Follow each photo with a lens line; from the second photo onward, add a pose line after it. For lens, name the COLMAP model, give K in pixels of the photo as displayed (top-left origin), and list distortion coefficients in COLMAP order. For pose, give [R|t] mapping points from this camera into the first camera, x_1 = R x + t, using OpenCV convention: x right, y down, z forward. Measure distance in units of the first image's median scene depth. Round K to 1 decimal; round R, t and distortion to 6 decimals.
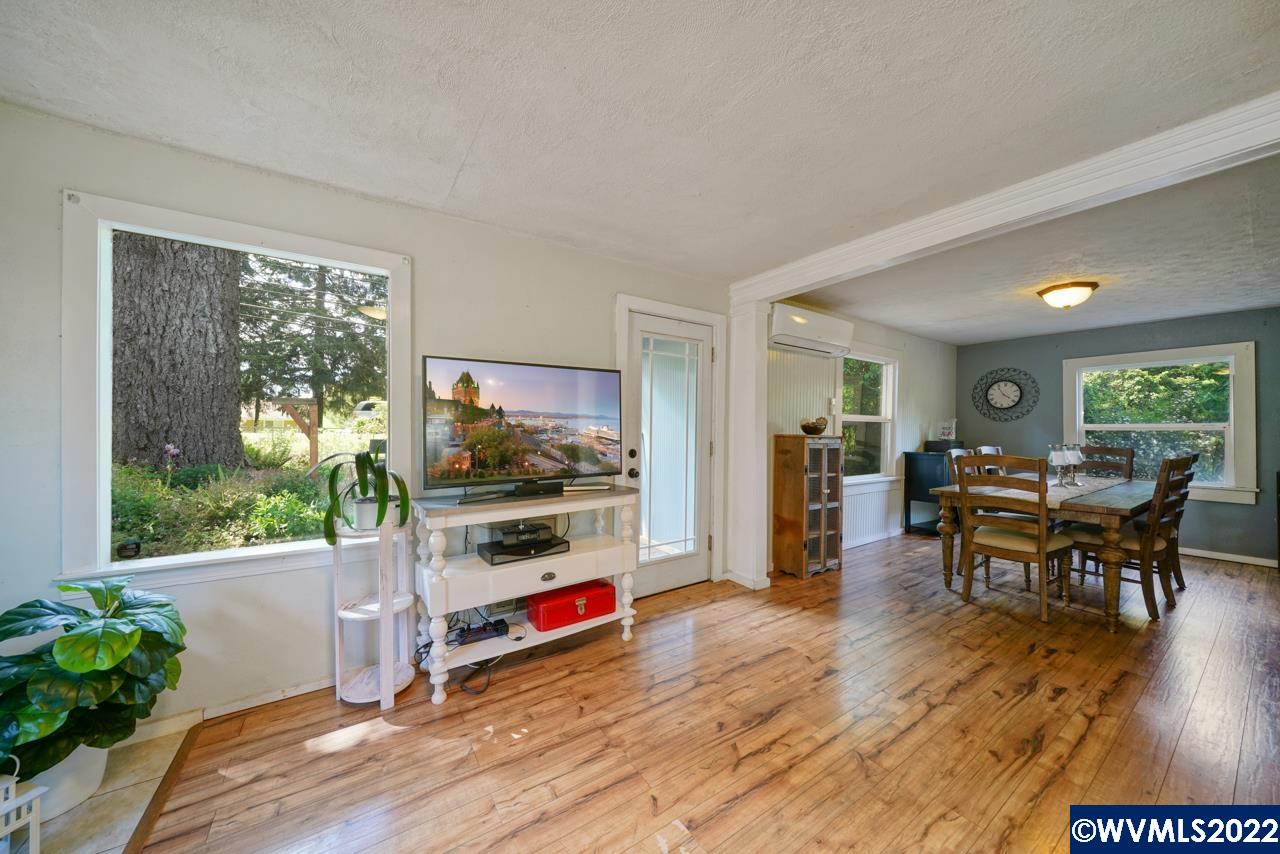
lens RADIAL K [[437.0, 0, 643.1], [0, 437.0, 435.8], [0, 0, 1]] dist [-0.003334, -0.000289]
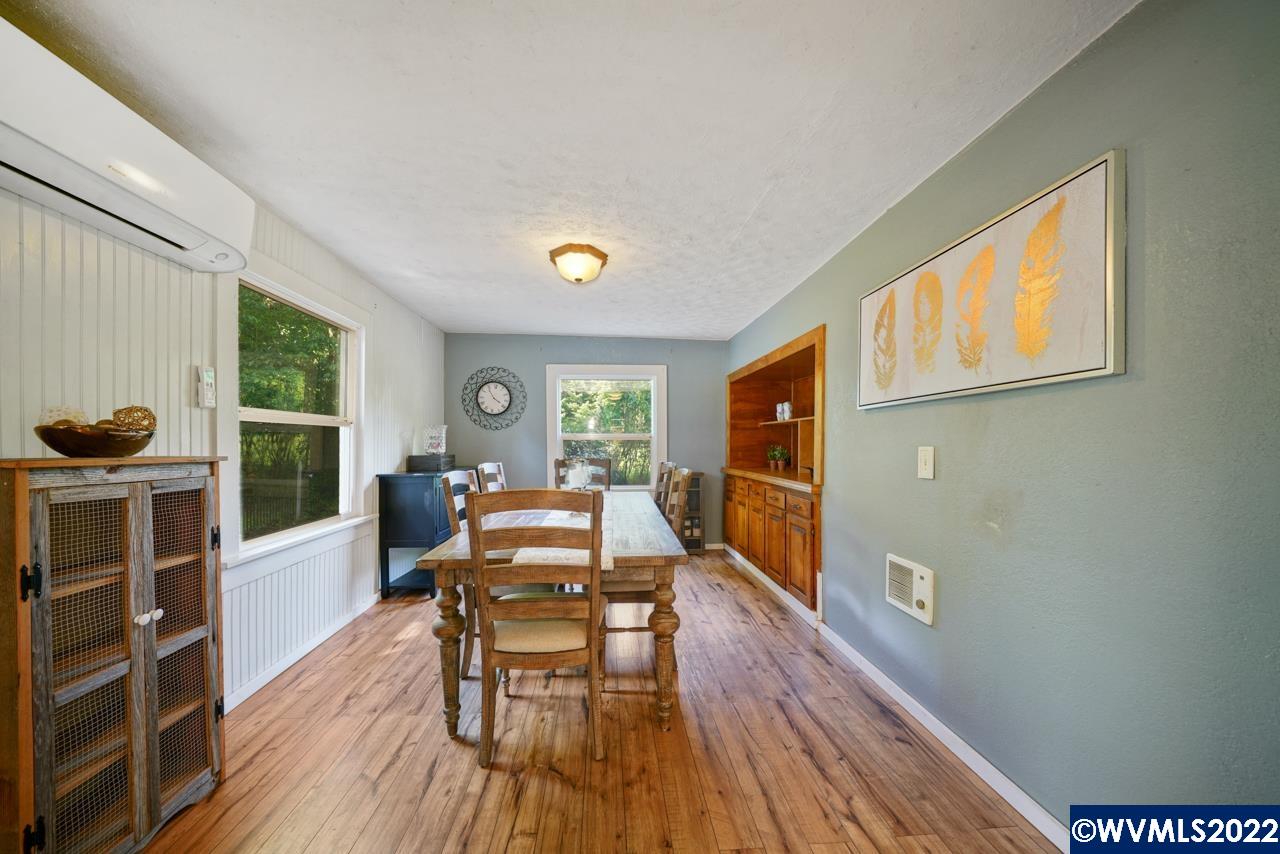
lens RADIAL K [[474.8, 0, 650.1], [0, 474.8, 446.2], [0, 0, 1]] dist [-0.013893, -0.000175]
pose [[0.501306, -0.014074, 0.865156, 0.290368], [0.012471, 0.999881, 0.009039, -0.008659], [-0.865180, 0.006259, 0.501422, 0.445852]]
